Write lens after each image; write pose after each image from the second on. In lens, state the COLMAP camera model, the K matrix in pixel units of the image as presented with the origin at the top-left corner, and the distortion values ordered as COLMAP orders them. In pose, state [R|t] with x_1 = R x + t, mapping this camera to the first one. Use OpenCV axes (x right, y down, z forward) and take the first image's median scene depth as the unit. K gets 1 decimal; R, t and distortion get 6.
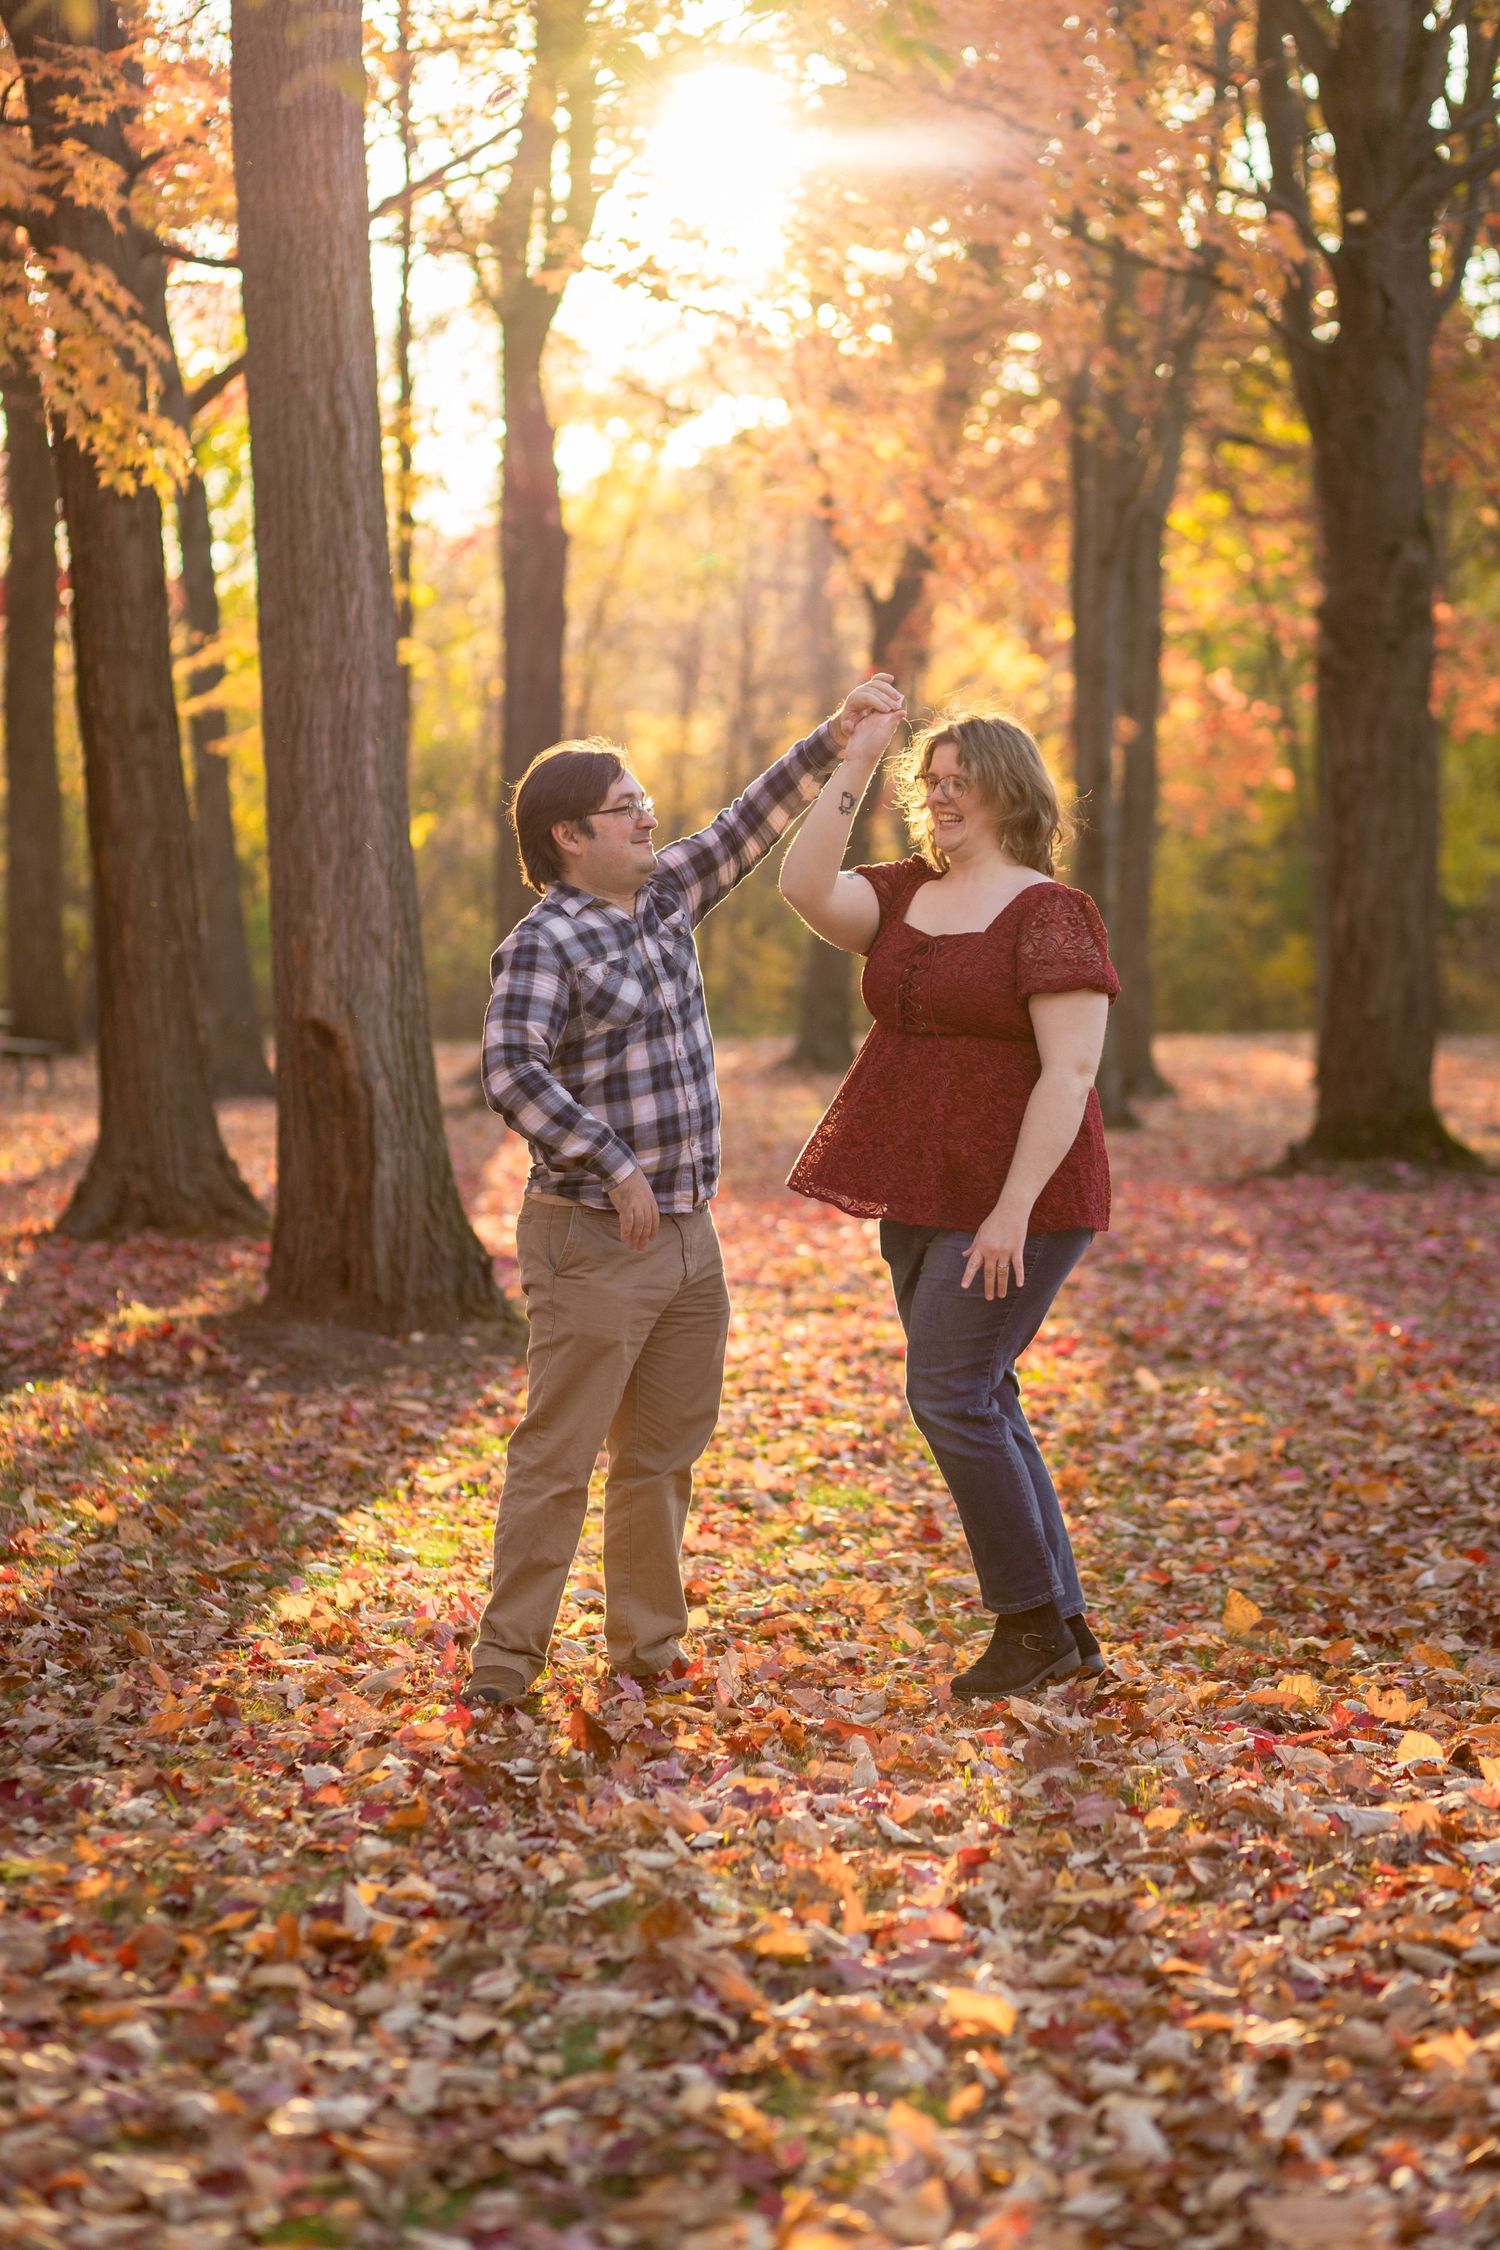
lens RADIAL K [[1737.4, 0, 750.0], [0, 1737.4, 1125.0], [0, 0, 1]] dist [-0.001727, -0.000937]
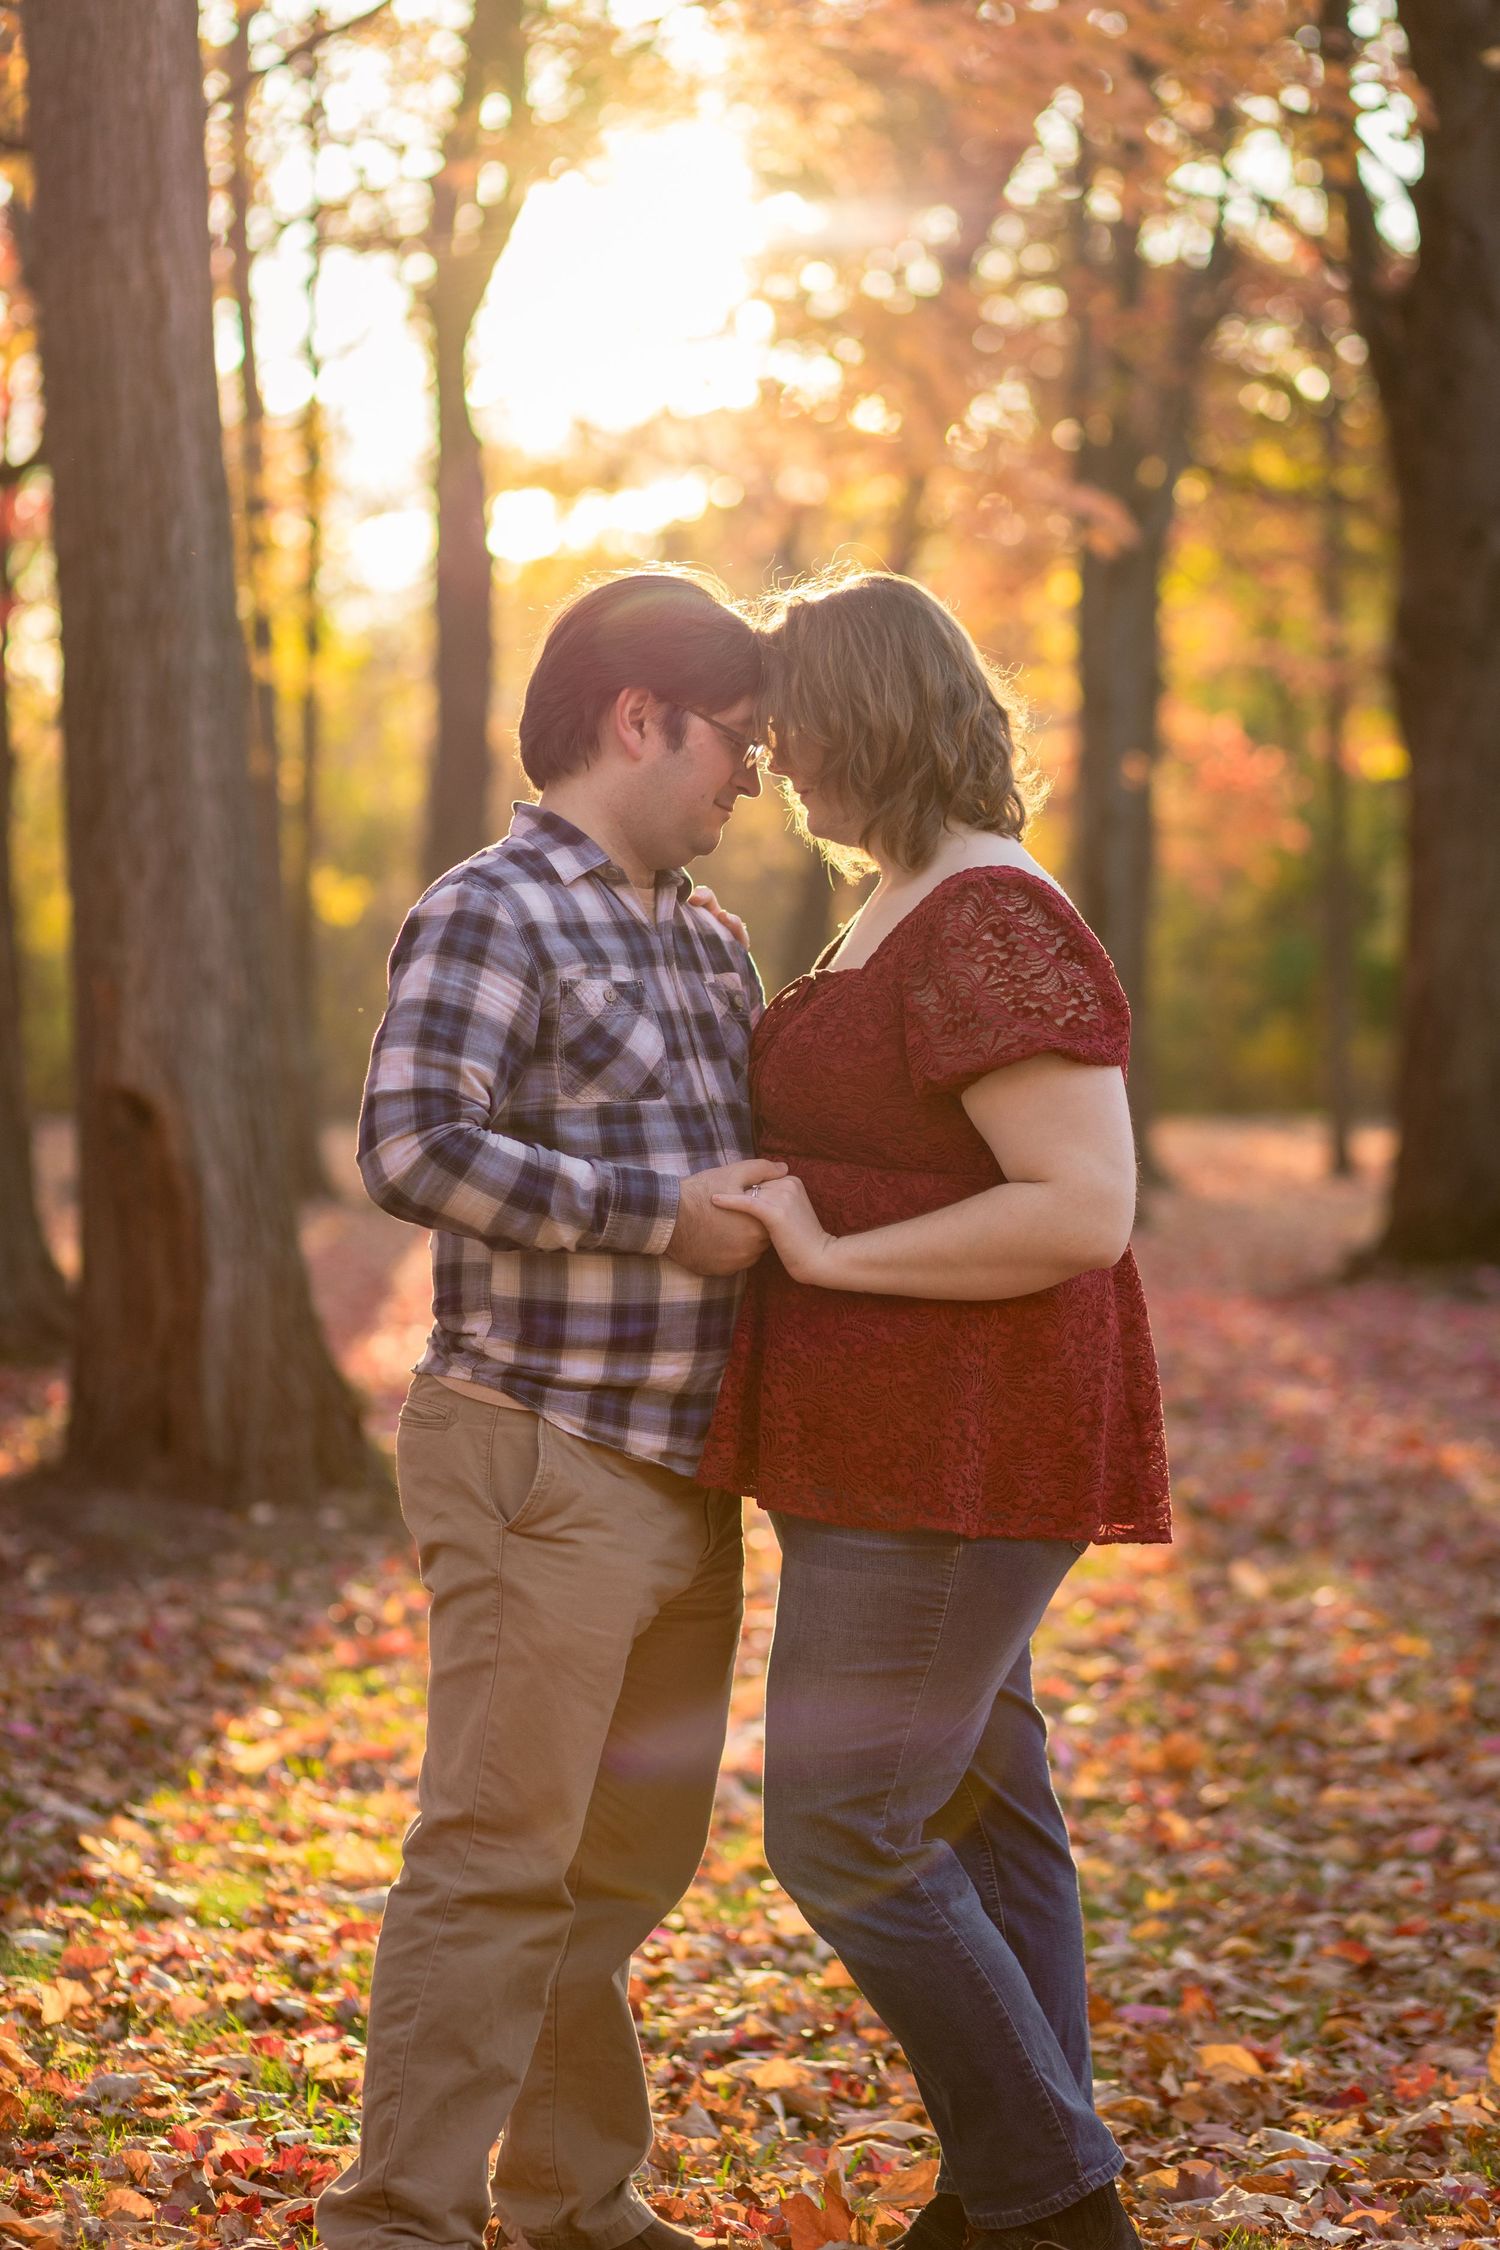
lens RADIAL K [[1737.4, 0, 750.0], [0, 1737.4, 1125.0], [0, 0, 1]] dist [-0.001727, -0.000937]
pose [[0.999614, 0.003061, 0.027609, -0.003247], [-0.001649, 0.998696, -0.051025, -0.007915], [-0.027729, 0.050960, 0.998316, 0.274690]]
